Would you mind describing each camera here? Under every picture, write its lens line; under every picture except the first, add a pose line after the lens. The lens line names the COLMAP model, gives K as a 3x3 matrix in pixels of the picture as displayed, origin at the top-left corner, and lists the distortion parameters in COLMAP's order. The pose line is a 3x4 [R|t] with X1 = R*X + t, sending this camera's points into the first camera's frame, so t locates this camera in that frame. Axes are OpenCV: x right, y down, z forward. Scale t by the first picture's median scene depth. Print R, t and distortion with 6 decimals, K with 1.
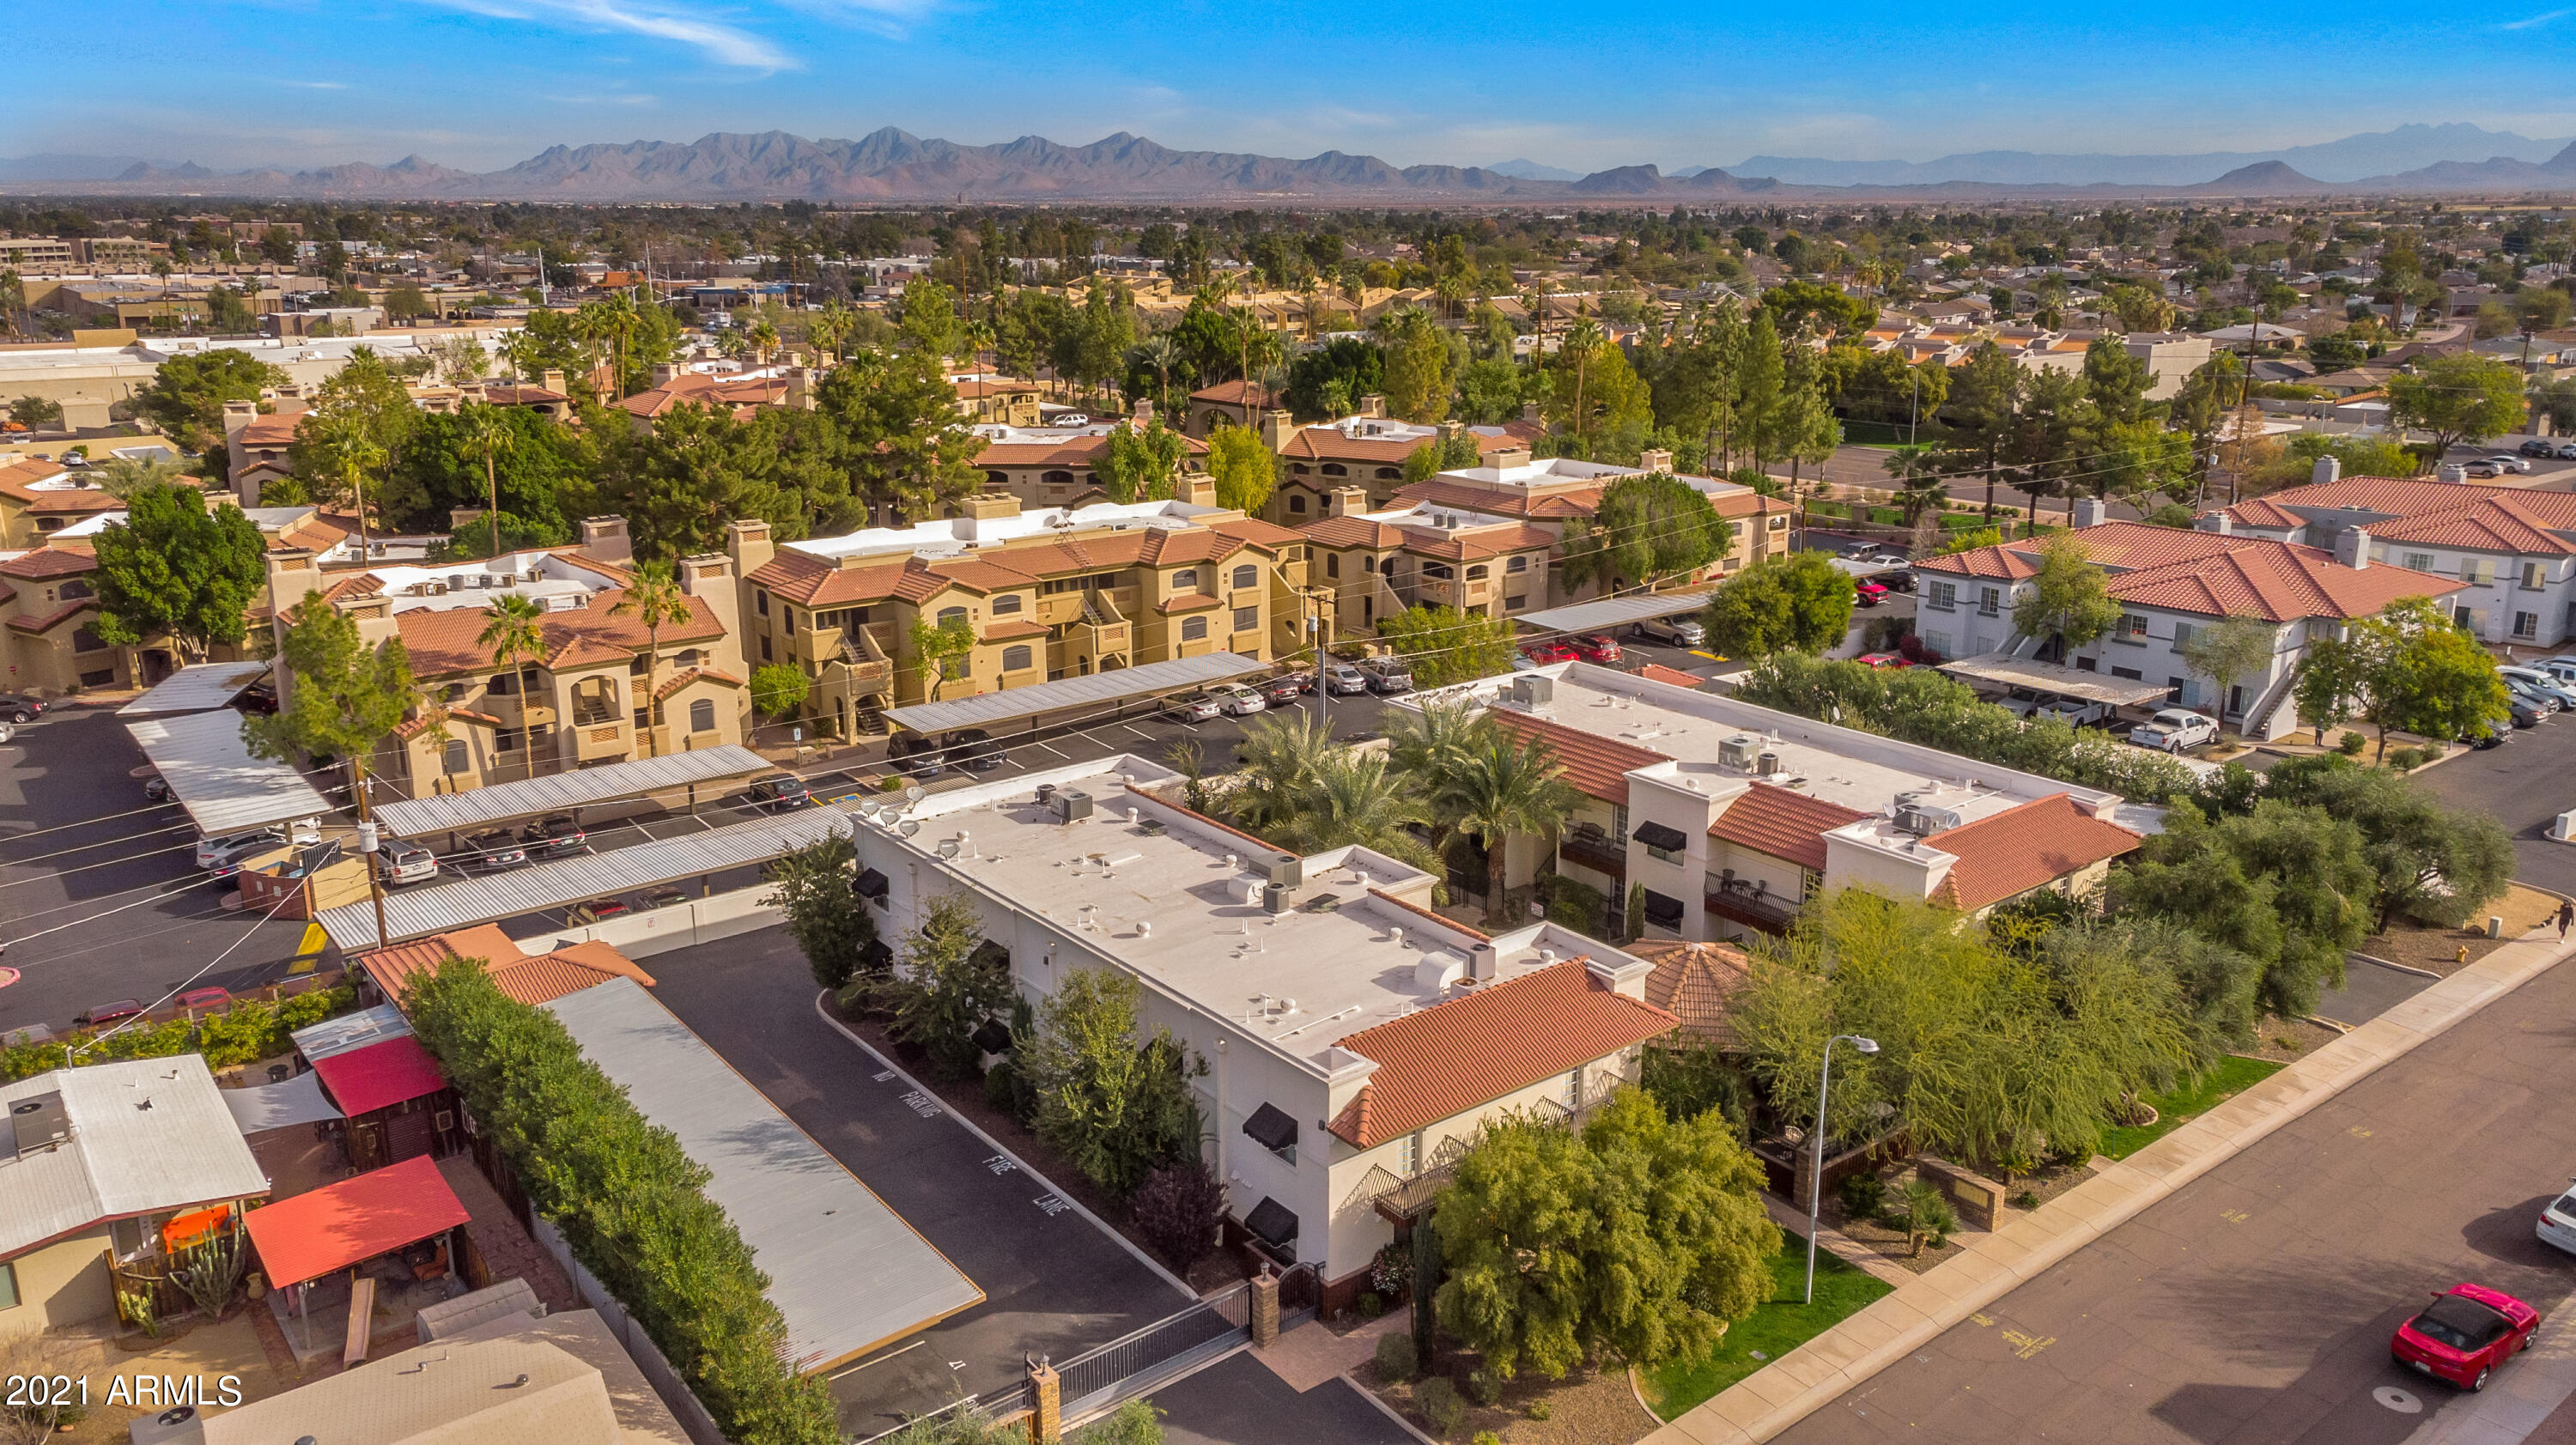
lens RADIAL K [[1875.2, 0, 1319.8], [0, 1875.2, 735.5], [0, 0, 1]] dist [0.050186, 0.000192]
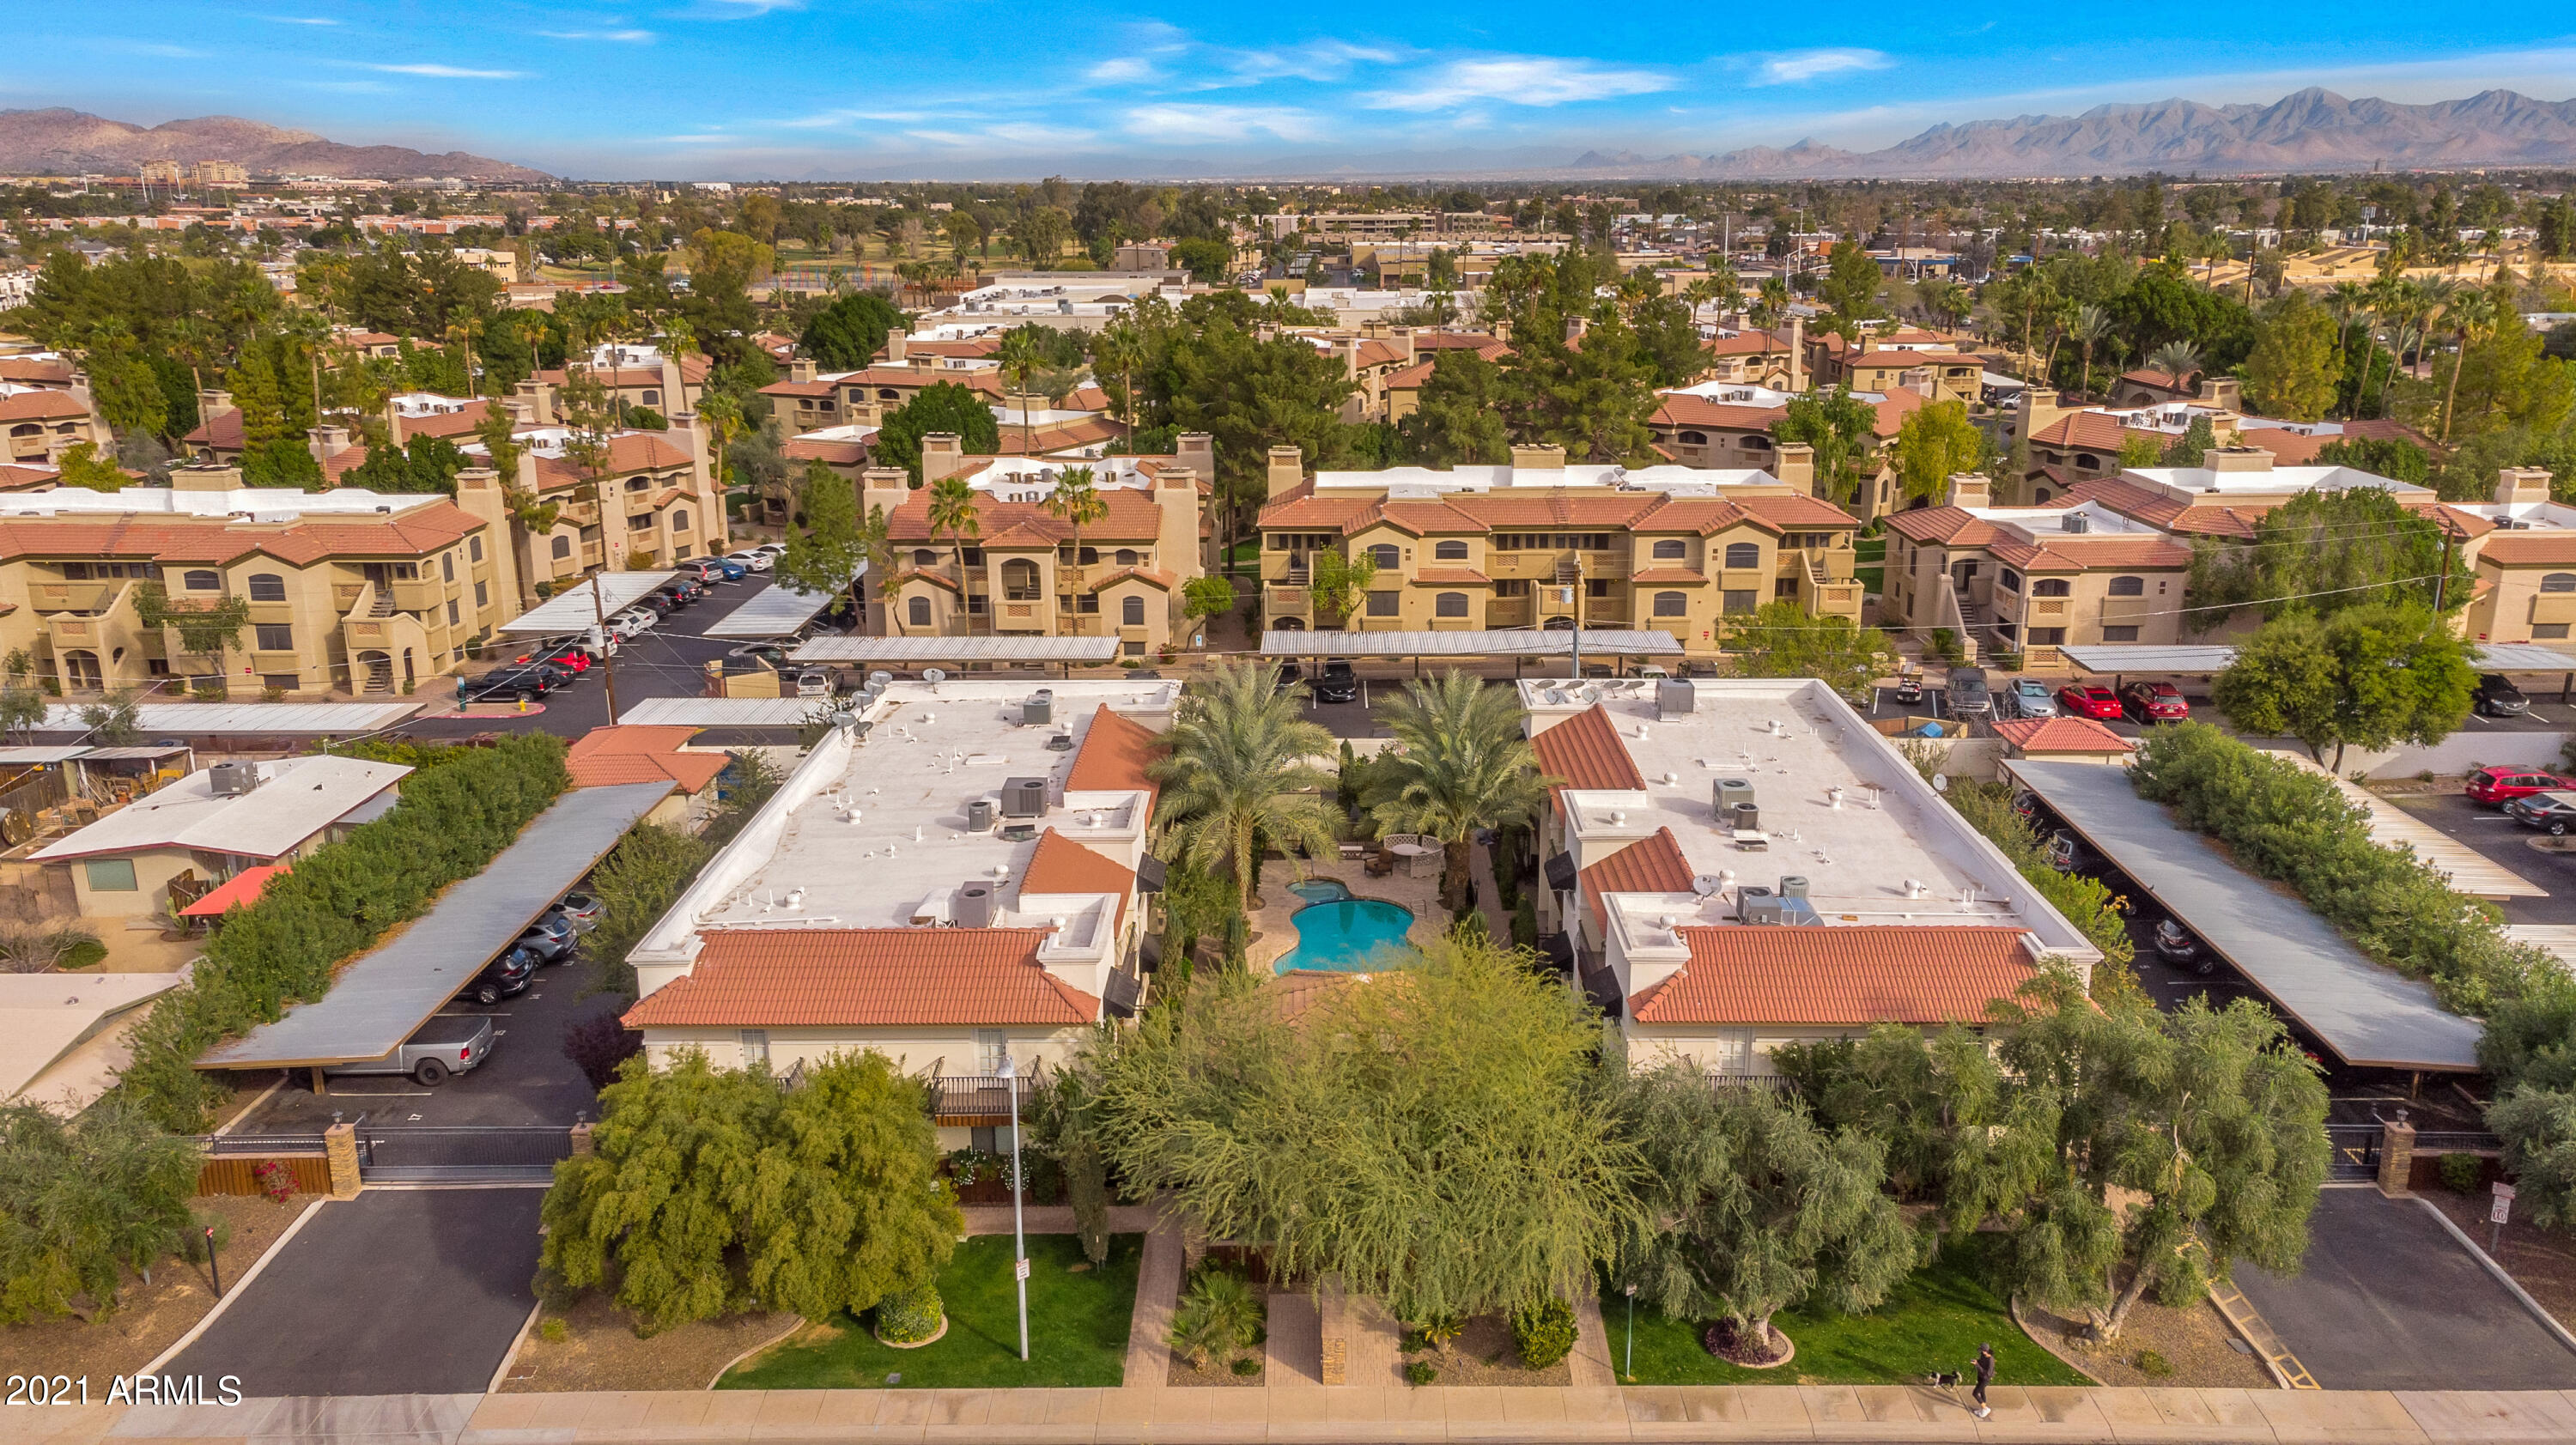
lens RADIAL K [[1875.2, 0, 1319.8], [0, 1875.2, 735.5], [0, 0, 1]] dist [0.050186, 0.000192]
pose [[0.781494, 0.175955, -0.598588, 0.380569], [-0.169007, 0.983240, 0.068375, -0.028945], [0.600587, 0.047731, 0.798134, 0.169516]]
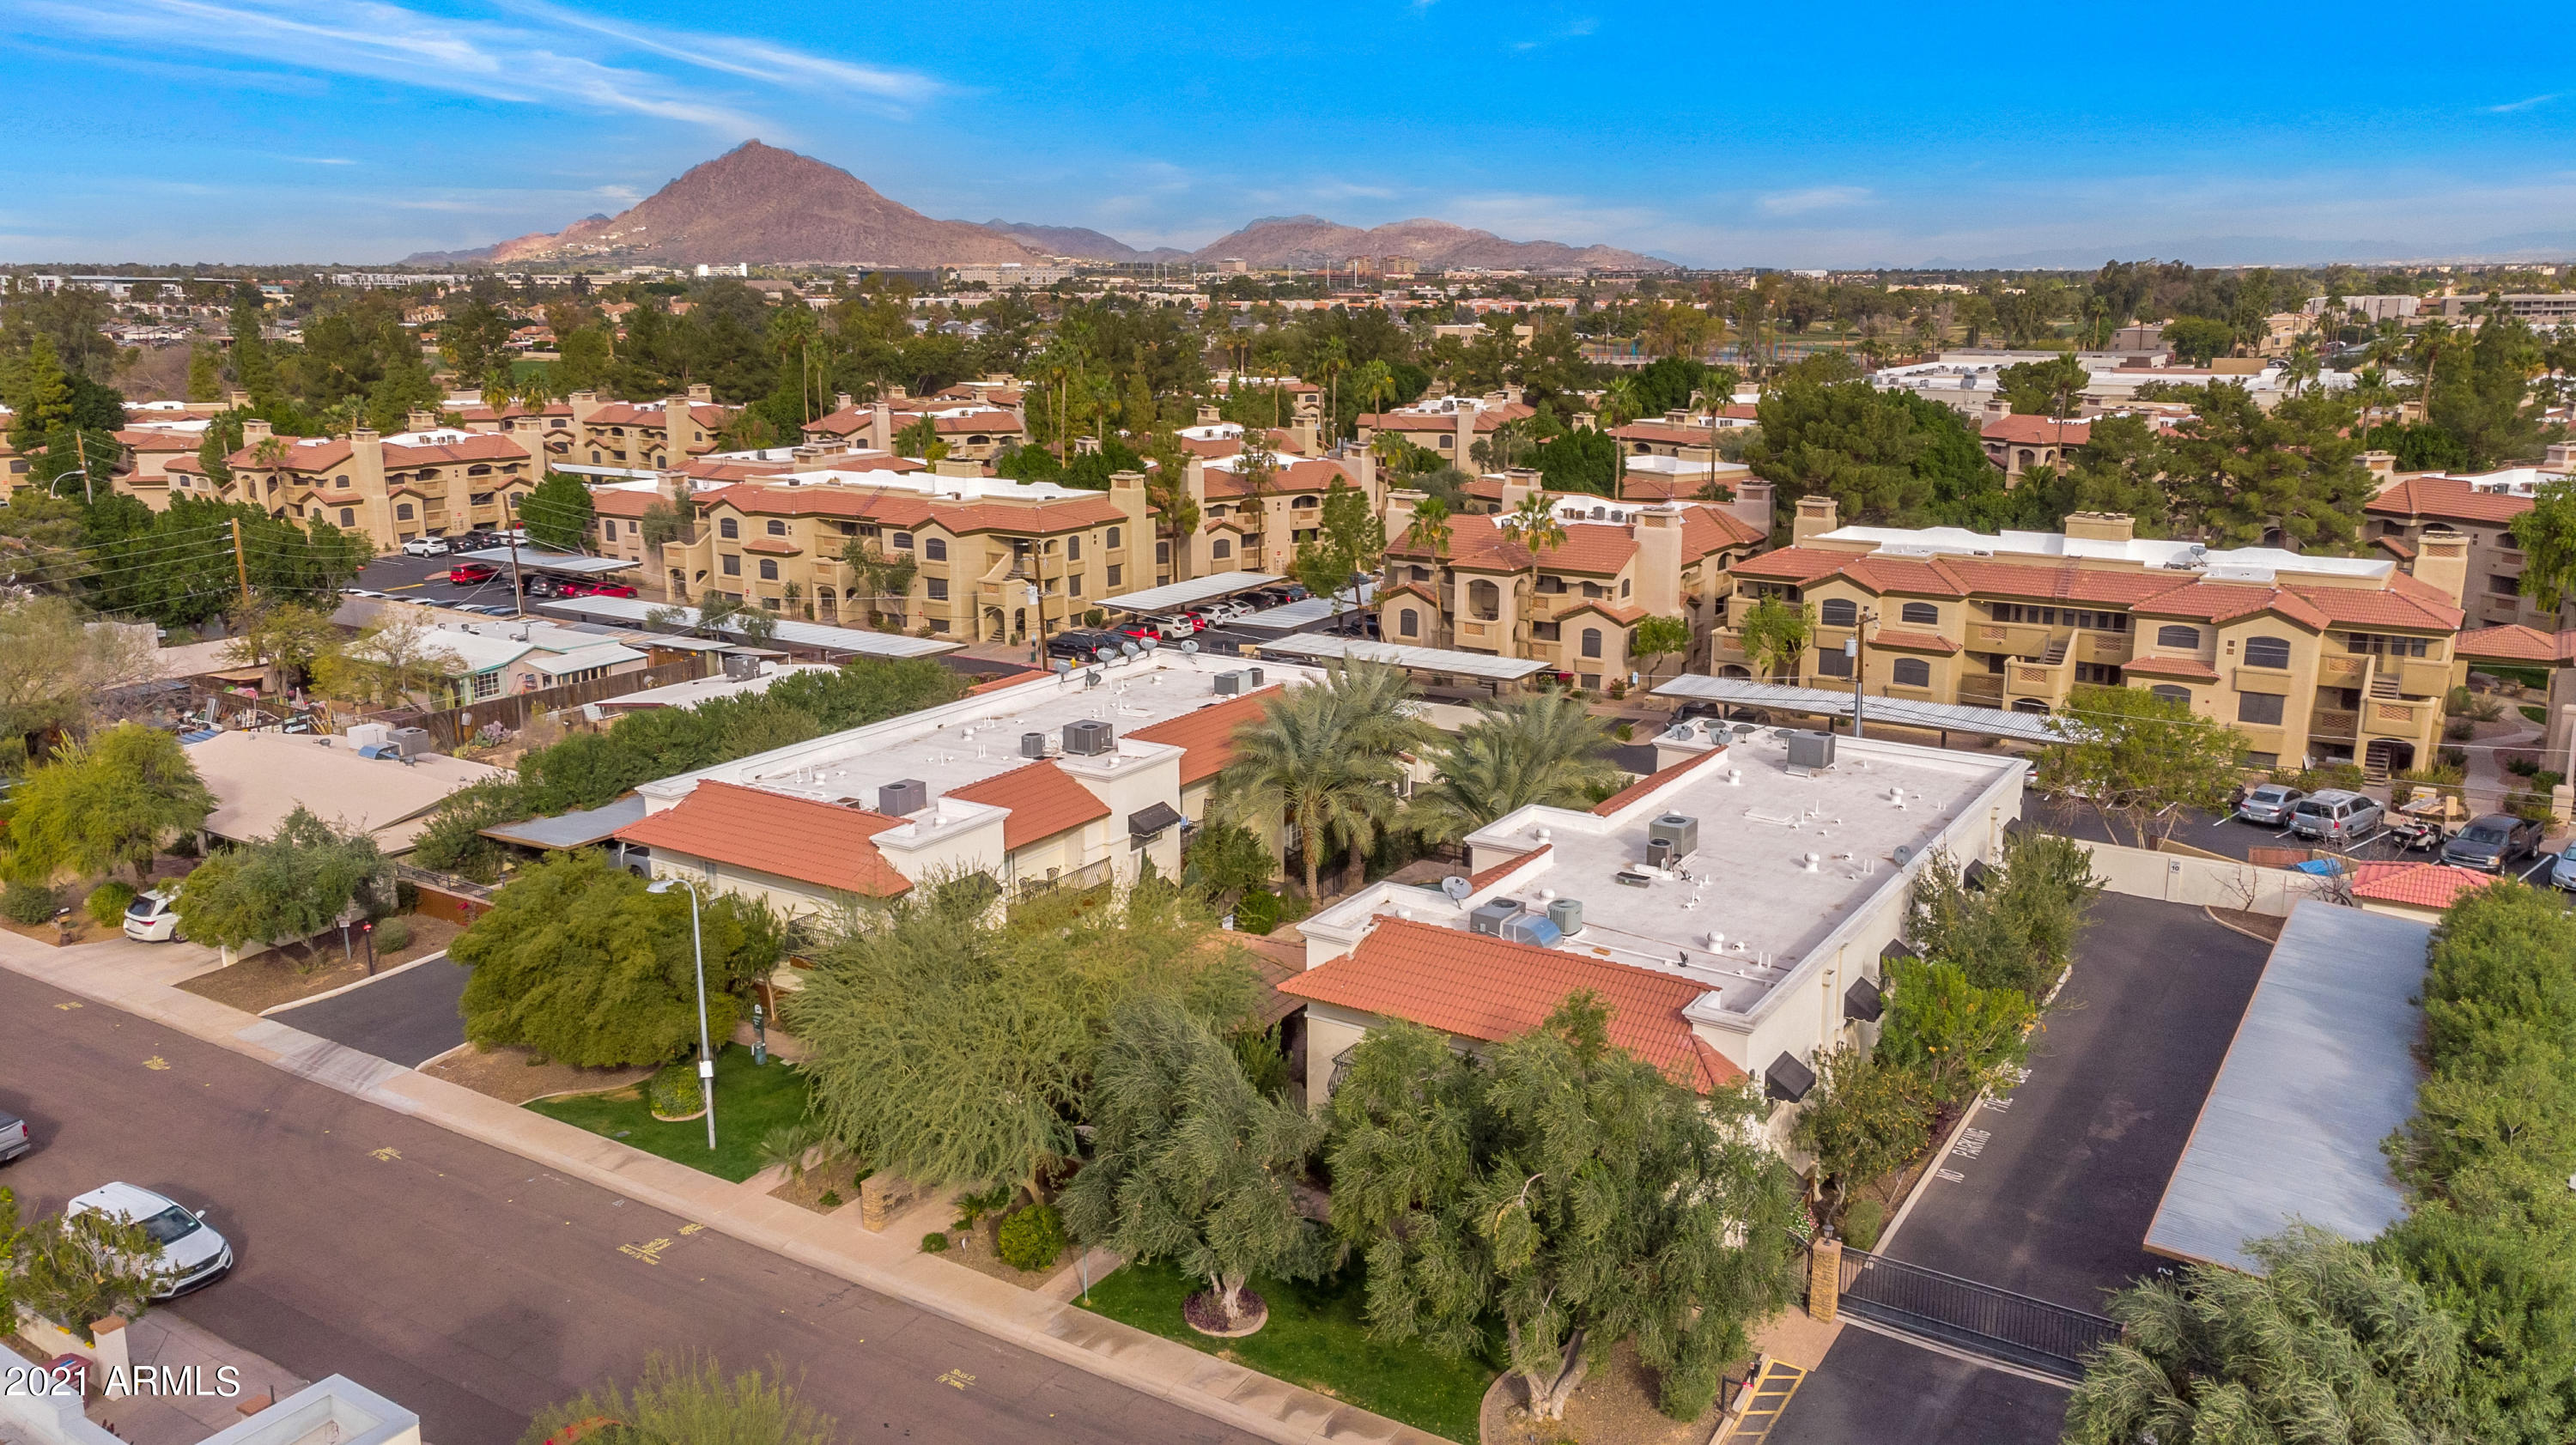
lens RADIAL K [[1875.2, 0, 1319.8], [0, 1875.2, 735.5], [0, 0, 1]] dist [0.050186, 0.000192]
pose [[0.335198, 0.228417, -0.914039, 0.573473], [-0.259759, 0.954969, 0.143386, -0.067232], [0.905631, 0.189367, 0.379437, 0.392320]]
